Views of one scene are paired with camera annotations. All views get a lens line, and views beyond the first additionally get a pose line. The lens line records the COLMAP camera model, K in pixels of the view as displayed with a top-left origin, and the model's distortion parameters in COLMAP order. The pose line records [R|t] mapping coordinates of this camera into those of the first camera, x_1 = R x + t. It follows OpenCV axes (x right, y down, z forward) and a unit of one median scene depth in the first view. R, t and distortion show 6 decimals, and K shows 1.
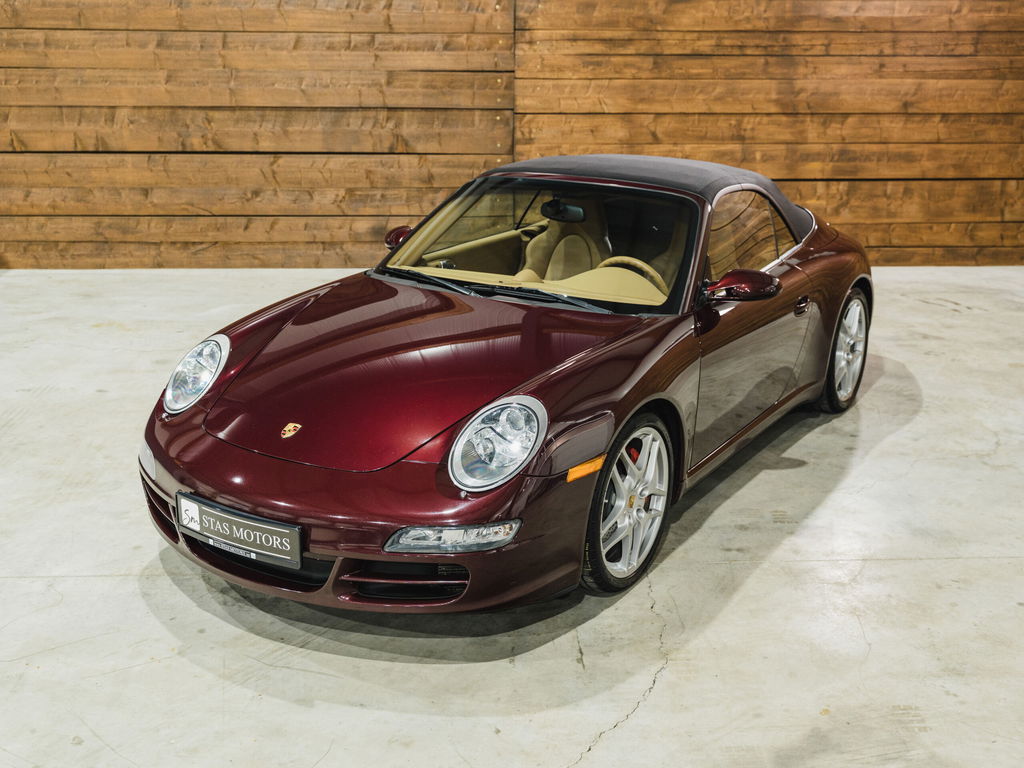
lens RADIAL K [[1134.4, 0, 508.4], [0, 1134.4, 390.1], [0, 0, 1]] dist [0.007716, 0.000000]
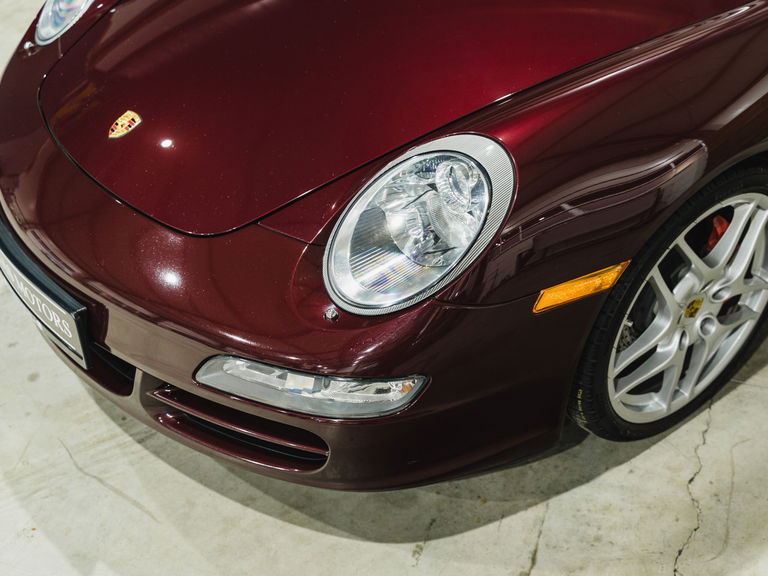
lens RADIAL K [[1053.1, 0, 421.4], [0, 1053.1, 286.6], [0, 0, 1]] dist [-0.011859, 0.000000]
pose [[0.944656, 0.192857, -0.265388, 0.128400], [-0.084832, 0.925044, 0.370266, -0.109158], [0.316904, -0.327261, 0.890209, 0.522147]]
